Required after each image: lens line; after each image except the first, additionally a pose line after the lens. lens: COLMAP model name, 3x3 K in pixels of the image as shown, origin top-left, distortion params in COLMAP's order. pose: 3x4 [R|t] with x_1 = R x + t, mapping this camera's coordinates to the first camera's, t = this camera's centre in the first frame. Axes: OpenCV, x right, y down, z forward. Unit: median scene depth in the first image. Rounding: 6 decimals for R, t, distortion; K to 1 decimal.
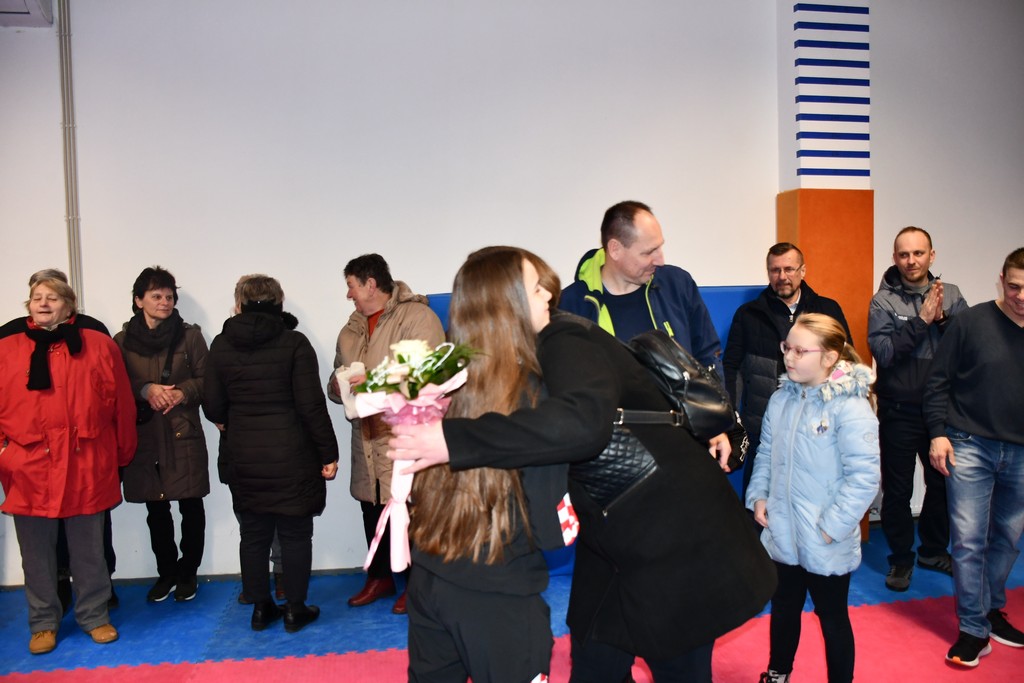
lens RADIAL K [[823.2, 0, 516.4], [0, 823.2, 324.8], [0, 0, 1]] dist [-0.092982, 0.104322]
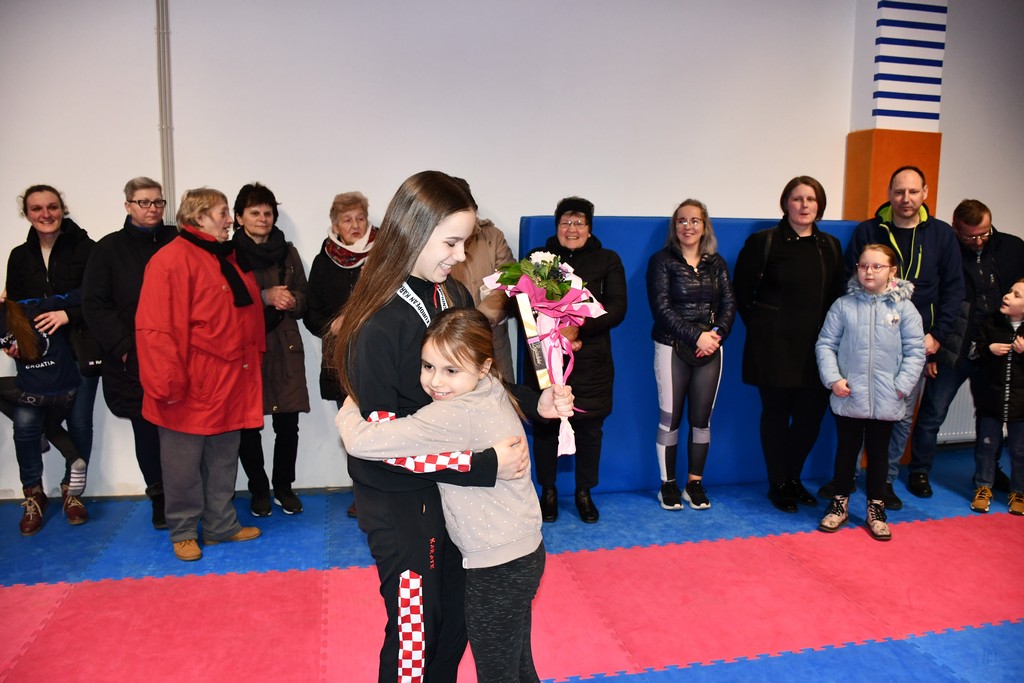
lens RADIAL K [[823.2, 0, 516.4], [0, 823.2, 324.8], [0, 0, 1]] dist [-0.092982, 0.104322]
pose [[0.996870, 0.022589, 0.075762, -0.198718], [-0.029572, 0.995287, 0.092354, 0.000726], [-0.073319, -0.094305, 0.992840, -0.023701]]
